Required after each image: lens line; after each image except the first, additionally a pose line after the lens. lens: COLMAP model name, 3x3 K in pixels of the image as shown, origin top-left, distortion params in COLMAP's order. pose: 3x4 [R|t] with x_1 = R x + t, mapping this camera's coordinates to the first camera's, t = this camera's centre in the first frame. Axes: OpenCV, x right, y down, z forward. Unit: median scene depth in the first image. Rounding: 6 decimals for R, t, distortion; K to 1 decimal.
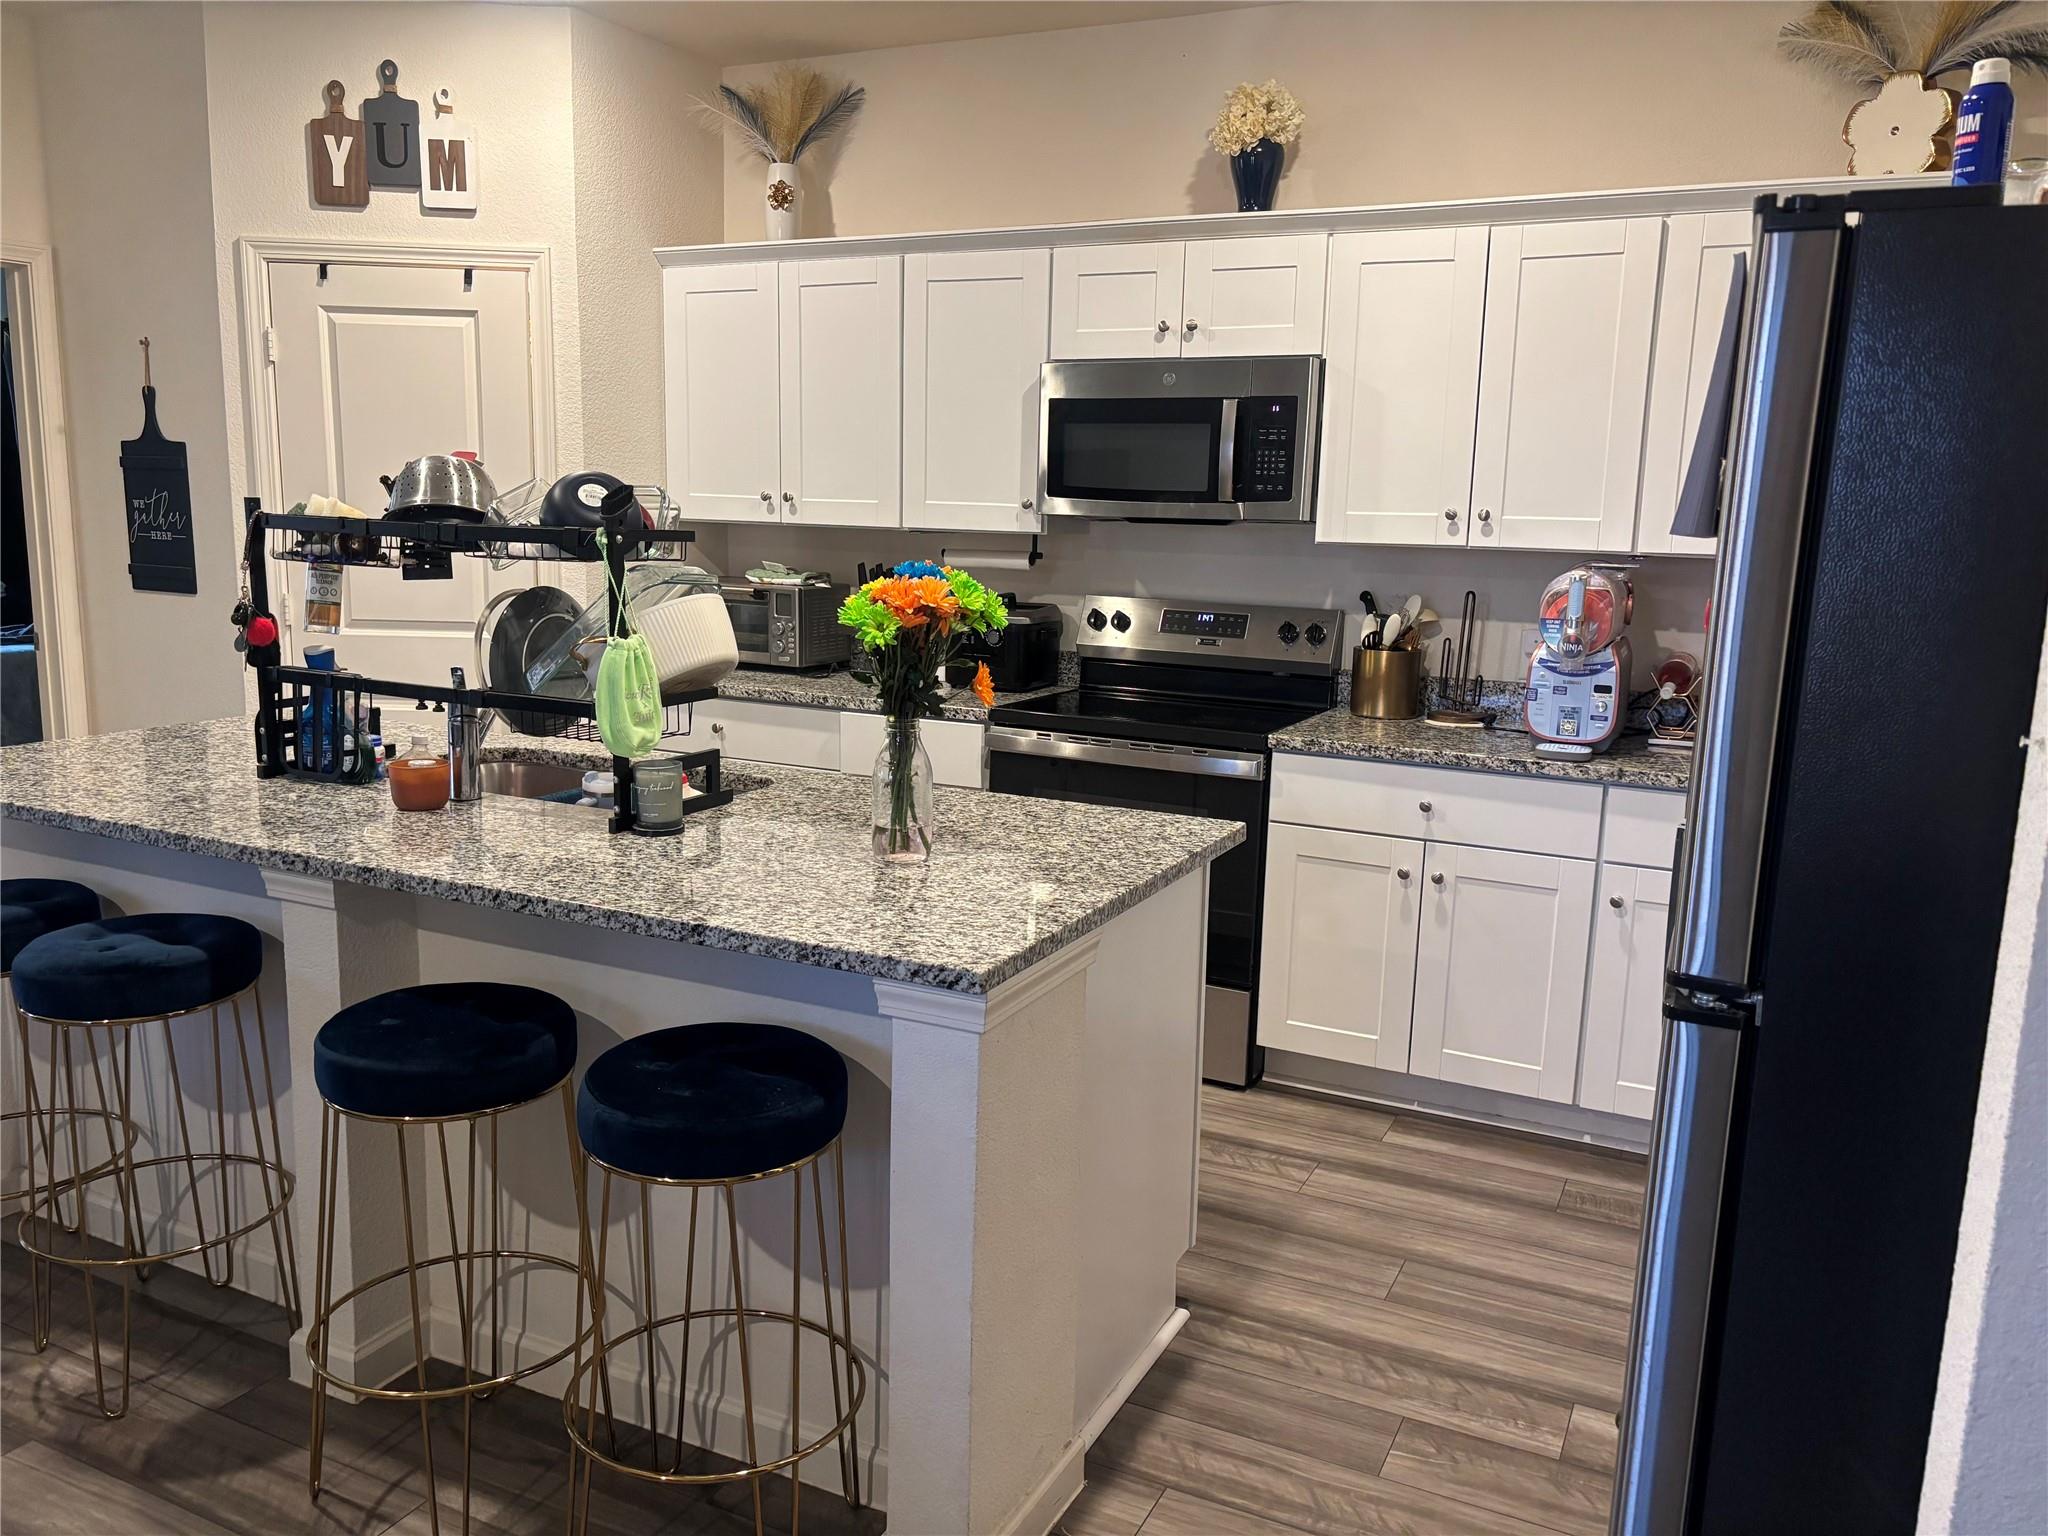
lens RADIAL K [[1520.5, 0, 1024.0], [0, 1520.5, 768.0], [0, 0, 1]] dist [0.007260, 0.001451]
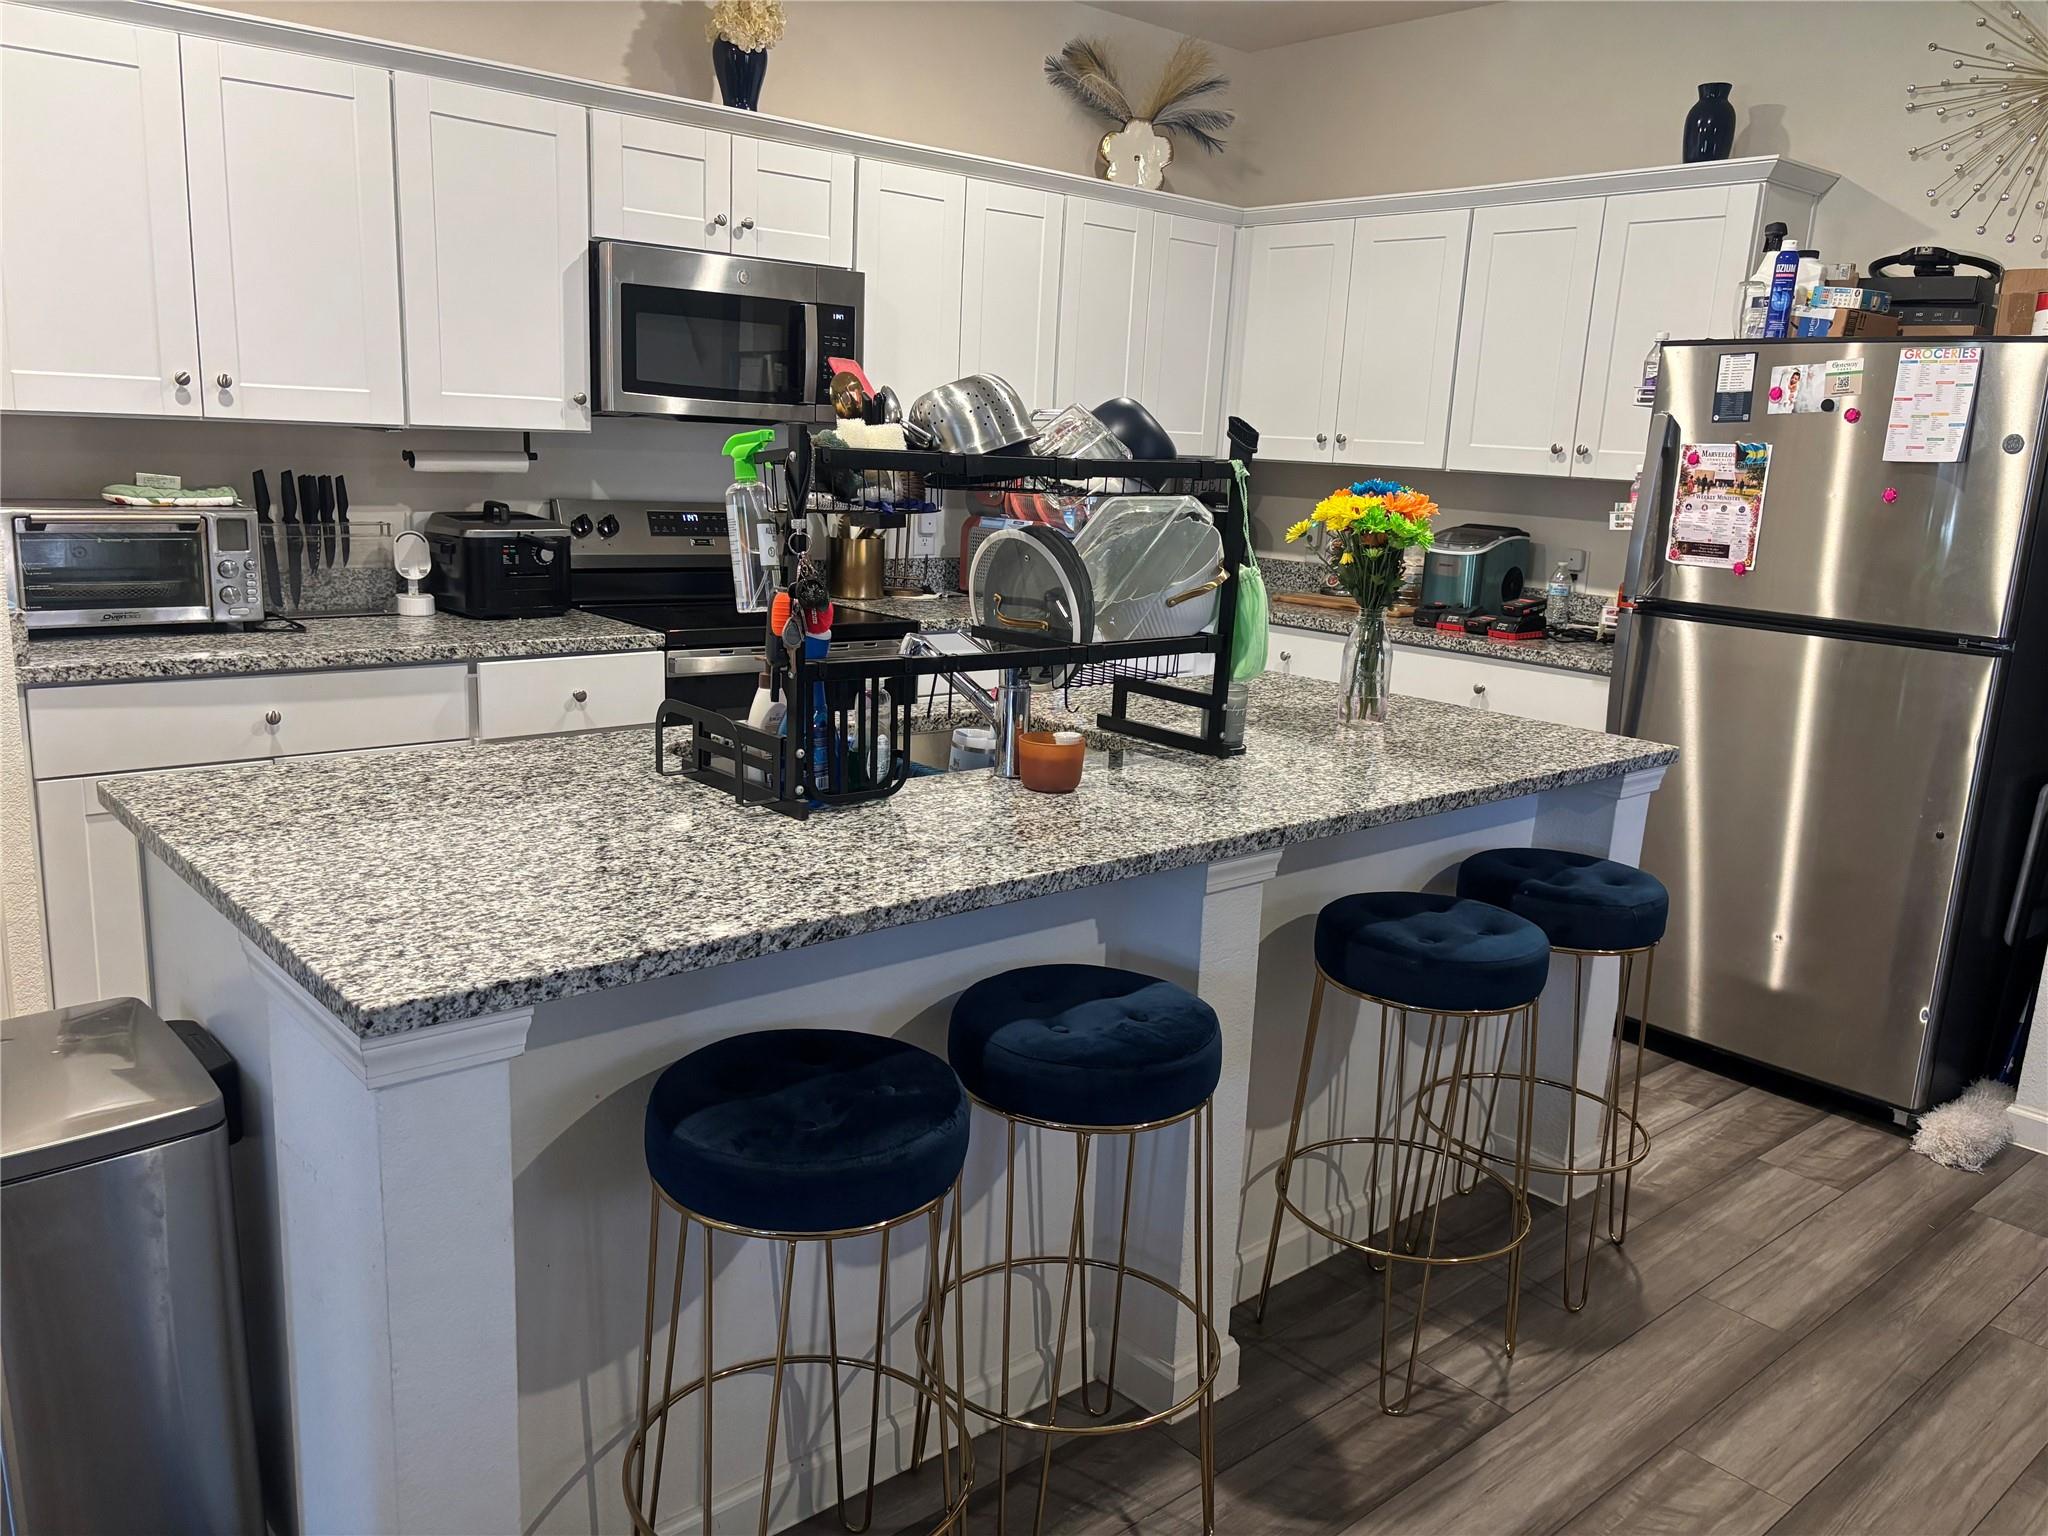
lens RADIAL K [[1561.1, 0, 1024.3], [0, 1561.1, 737.2], [0, 0, 1]] dist [0.034046, 0.003922]
pose [[0.401381, -0.188346, 0.896336, -0.781552], [0.122584, 0.980870, 0.151216, -0.091675], [-0.907671, 0.049182, 0.416791, 0.412827]]
